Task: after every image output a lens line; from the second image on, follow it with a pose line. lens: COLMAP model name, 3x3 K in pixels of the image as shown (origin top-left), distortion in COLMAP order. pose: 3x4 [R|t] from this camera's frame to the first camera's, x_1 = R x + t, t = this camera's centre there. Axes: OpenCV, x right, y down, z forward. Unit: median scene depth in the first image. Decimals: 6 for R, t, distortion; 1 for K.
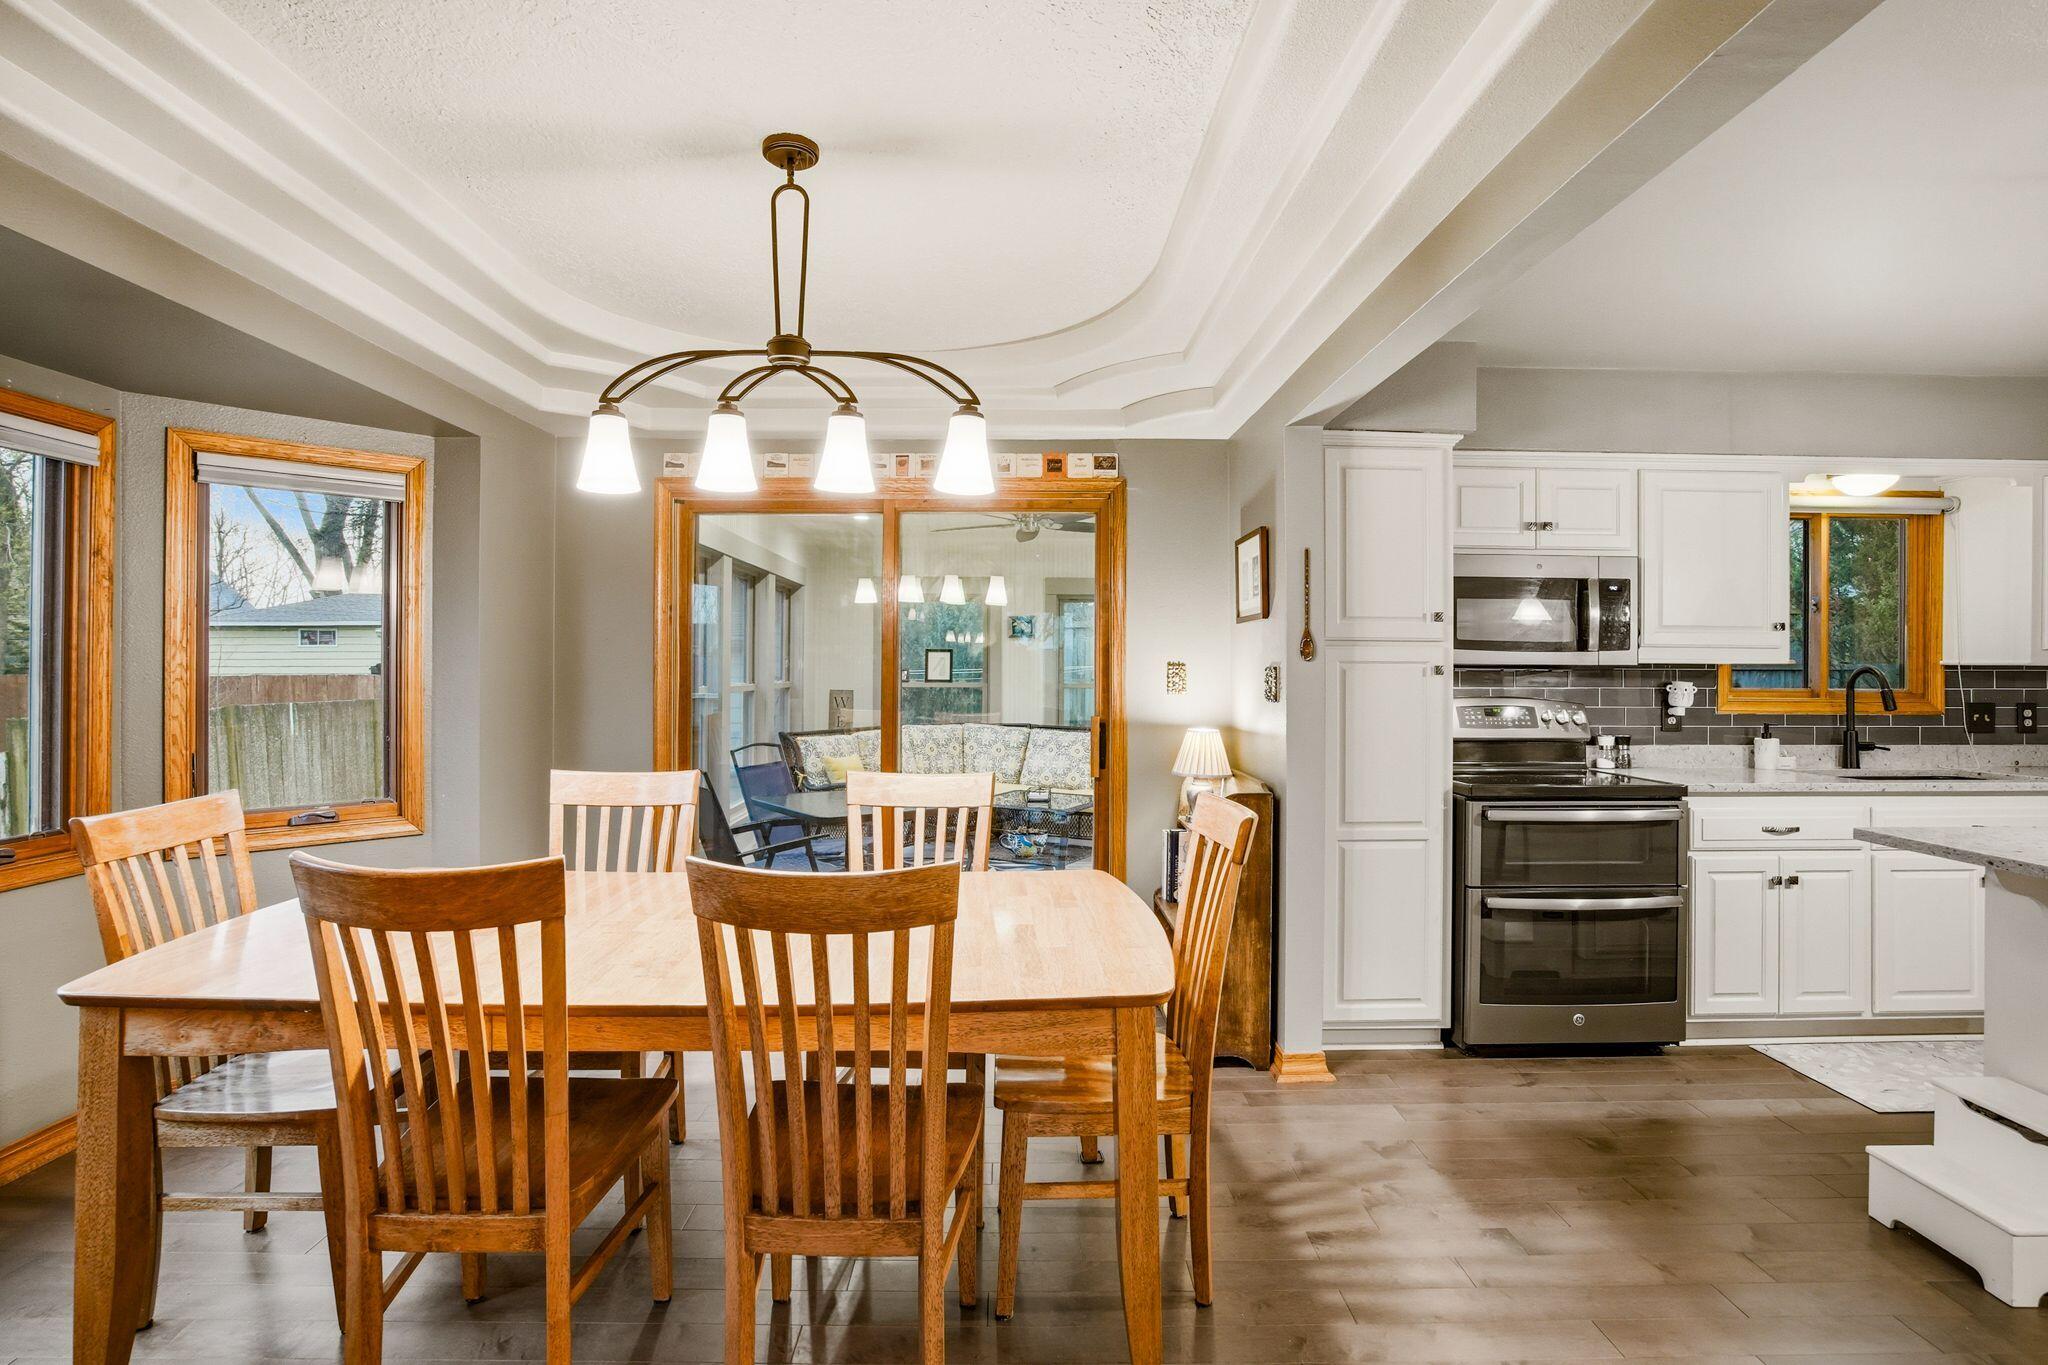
lens RADIAL K [[958.5, 0, 1024.1], [0, 958.5, 665.2], [0, 0, 1]] dist [-0.047976, 0.016996]
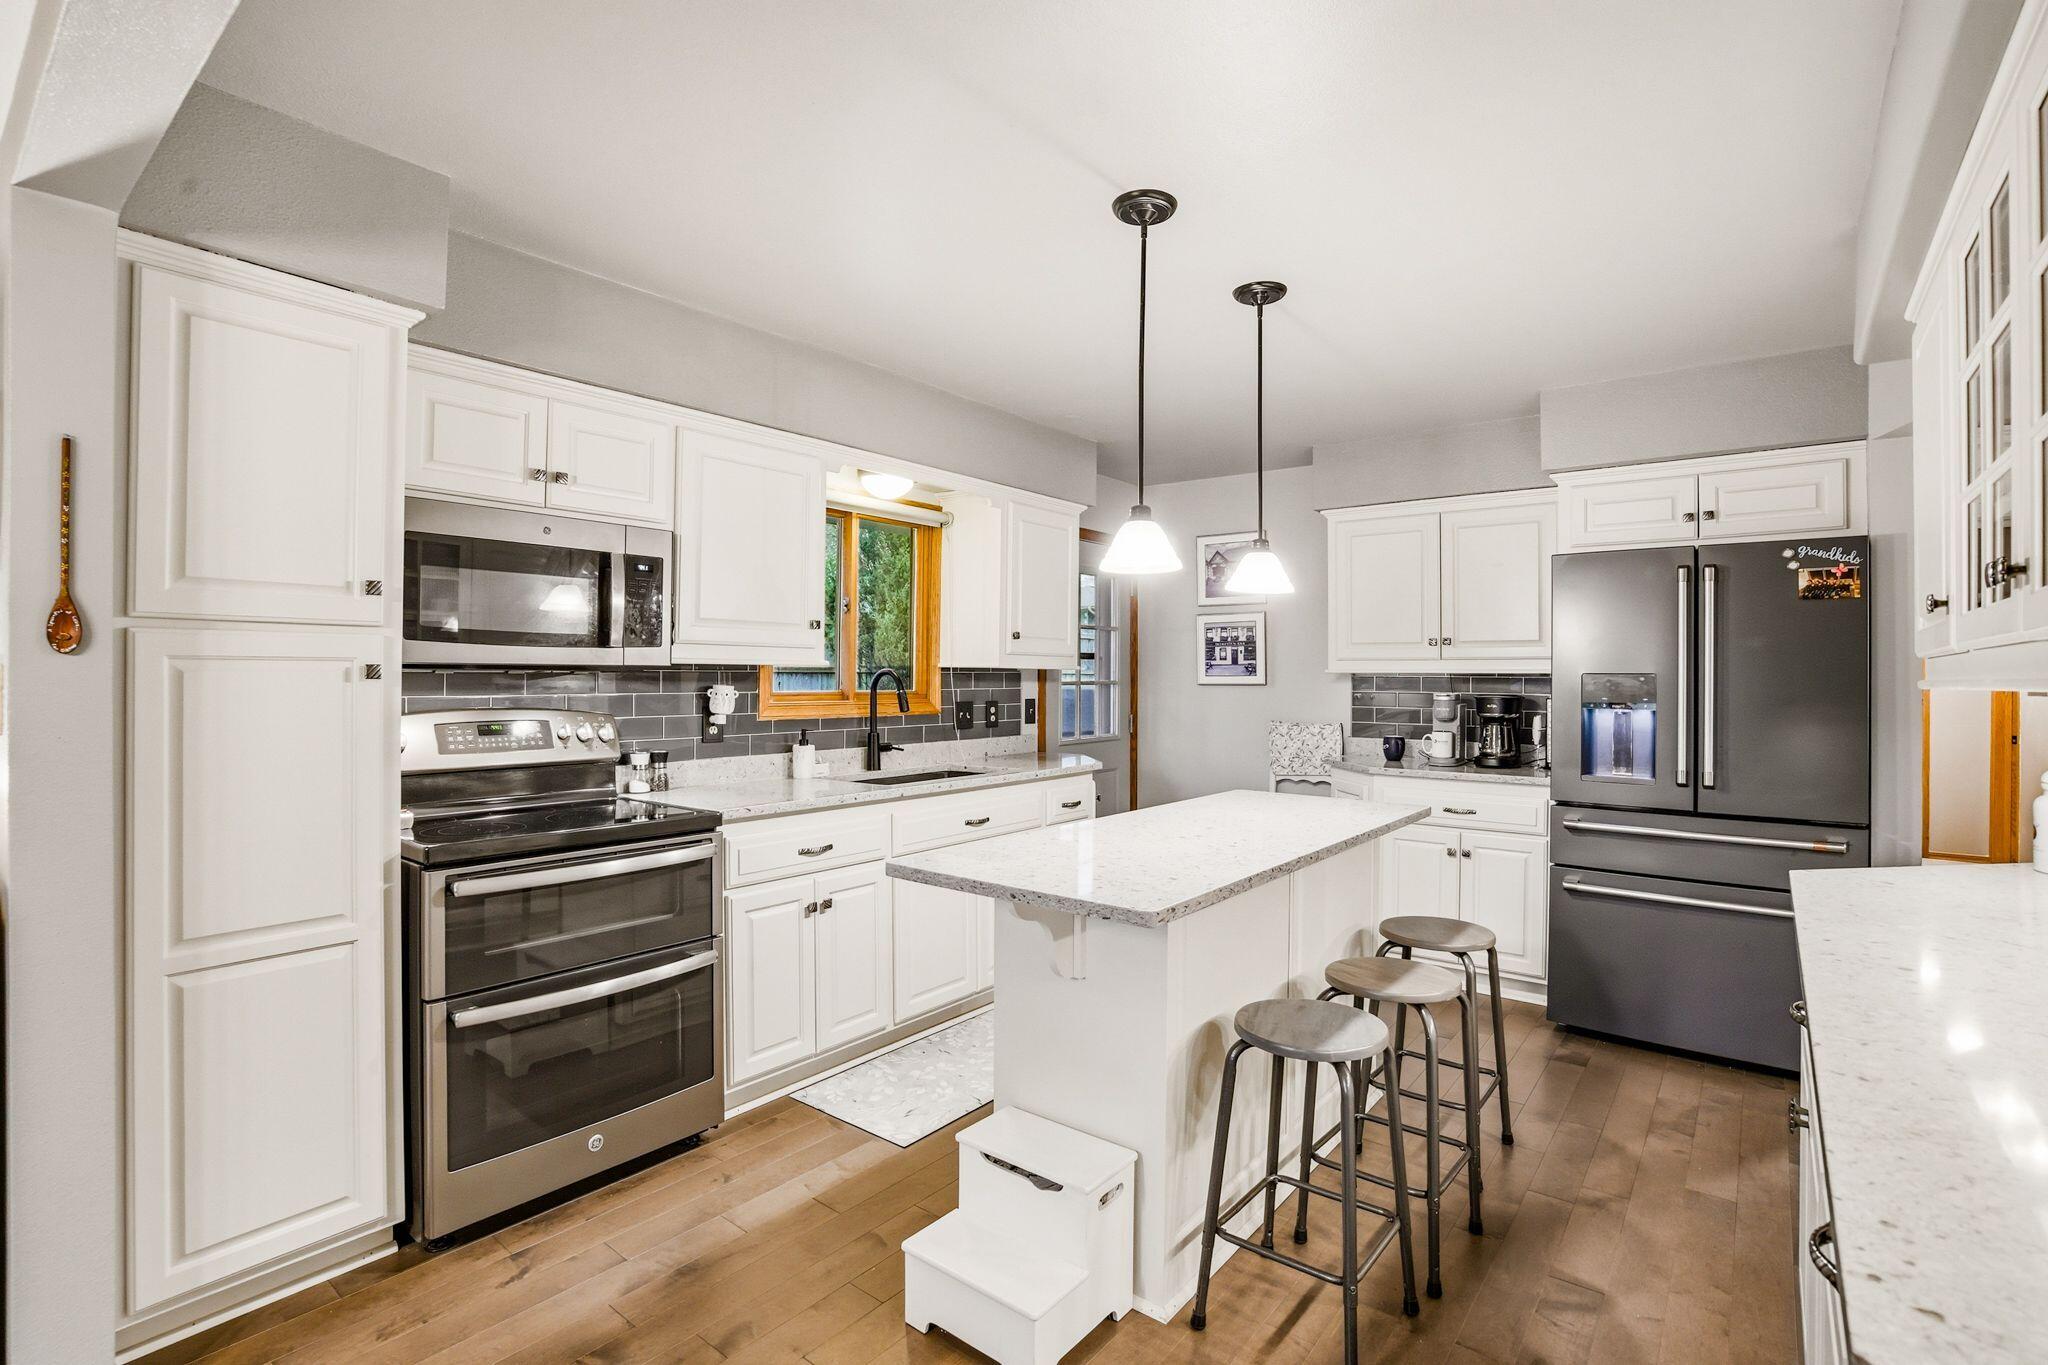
lens RADIAL K [[958.5, 0, 1024.1], [0, 958.5, 665.2], [0, 0, 1]] dist [-0.047976, 0.016996]
pose [[0.628345, 0.005964, 0.777912, 0.203017], [-0.003605, 0.999982, -0.004755, 0.002352], [-0.777926, 0.000183, 0.628355, 0.246388]]
